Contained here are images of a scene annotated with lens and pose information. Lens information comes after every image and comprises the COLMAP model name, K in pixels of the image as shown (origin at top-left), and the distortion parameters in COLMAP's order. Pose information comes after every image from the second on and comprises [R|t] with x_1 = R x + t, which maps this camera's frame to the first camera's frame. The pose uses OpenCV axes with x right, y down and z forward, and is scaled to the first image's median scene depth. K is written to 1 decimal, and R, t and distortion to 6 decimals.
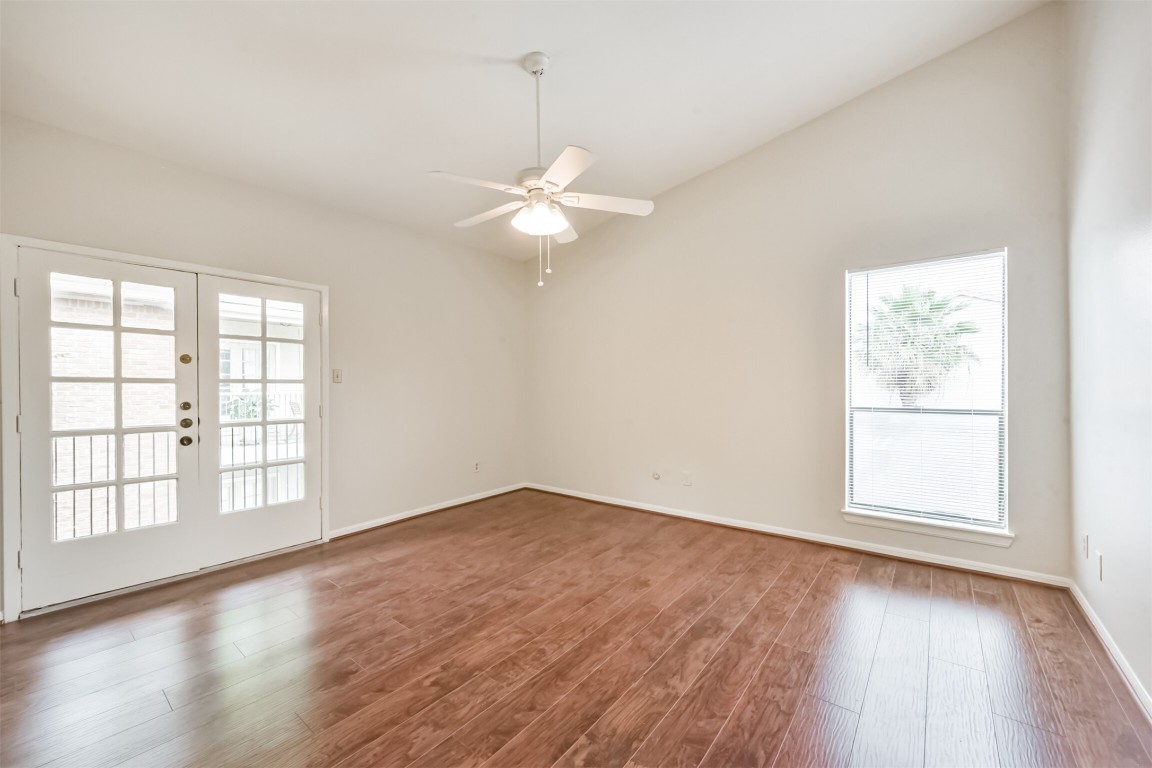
lens RADIAL K [[454.0, 0, 577.2], [0, 454.0, 388.1], [0, 0, 1]] dist [0.012558, -0.000319]
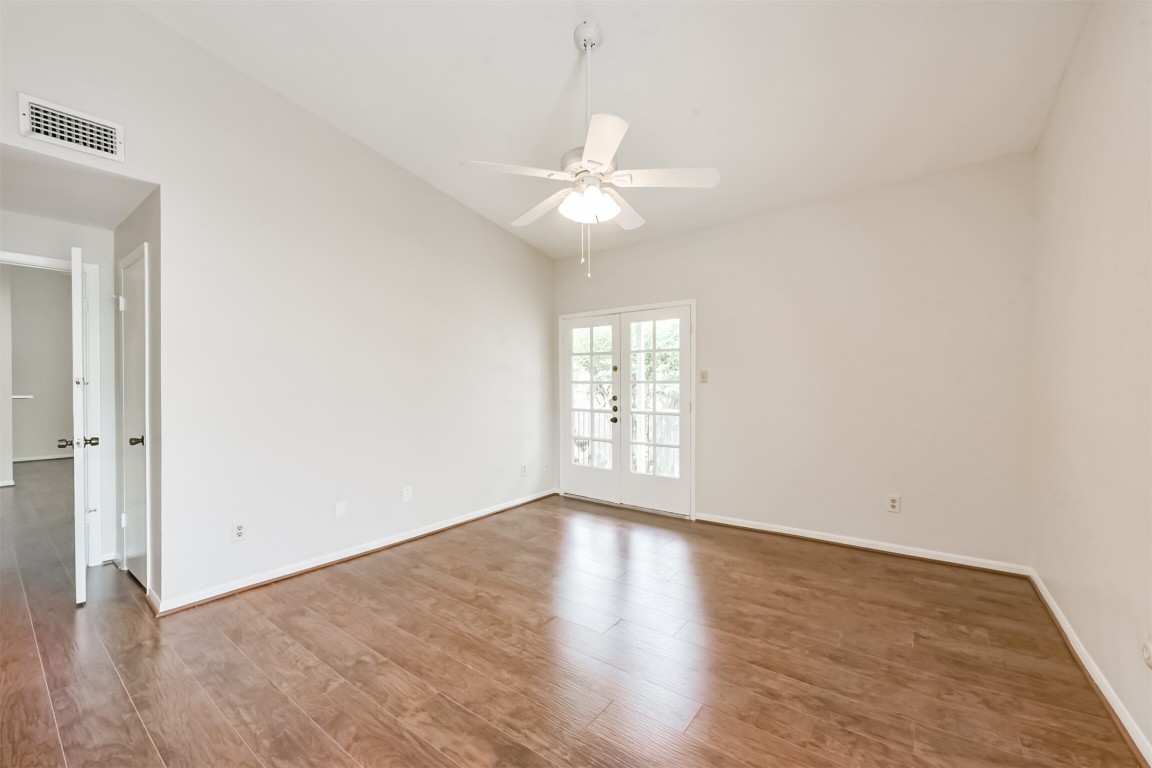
lens RADIAL K [[454.0, 0, 577.2], [0, 454.0, 388.1], [0, 0, 1]] dist [0.012558, -0.000319]
pose [[0.027755, 0.007933, -0.999583, 0.730968], [0.000330, 0.999968, 0.007945, -0.008738], [0.999615, -0.000551, 0.027752, 0.836613]]
